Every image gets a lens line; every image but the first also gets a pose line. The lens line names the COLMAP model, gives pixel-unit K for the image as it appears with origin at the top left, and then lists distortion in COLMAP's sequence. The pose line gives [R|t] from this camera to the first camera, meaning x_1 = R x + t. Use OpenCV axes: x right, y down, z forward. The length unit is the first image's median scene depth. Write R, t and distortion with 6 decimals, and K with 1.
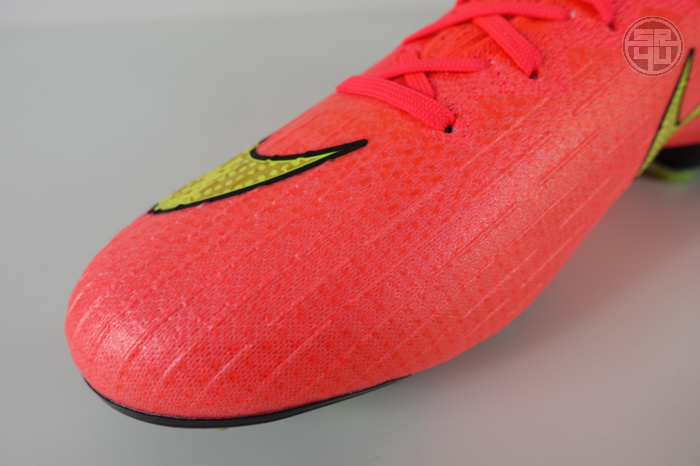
lens RADIAL K [[473.7, 0, 348.9], [0, 473.7, 233.6], [0, 0, 1]] dist [0.015113, -0.019922]
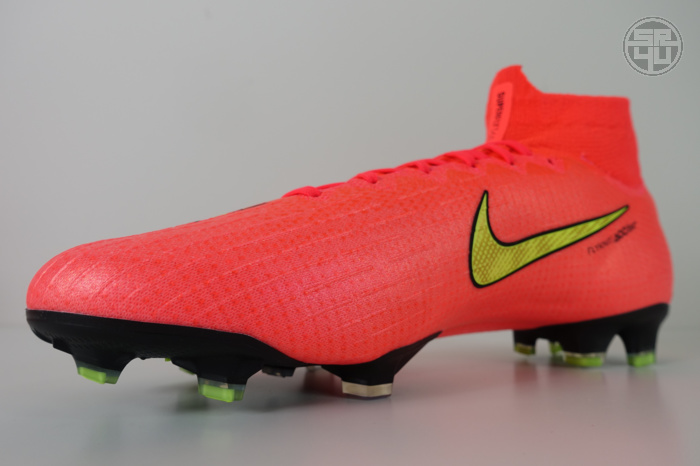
lens RADIAL K [[473.7, 0, 354.6], [0, 473.7, 227.1], [0, 0, 1]] dist [0.015113, -0.019922]
pose [[0.993805, 0.022882, -0.108754, 0.568369], [-0.093733, 0.698326, -0.709616, 1.095382], [0.059708, 0.715414, 0.696145, -0.080879]]
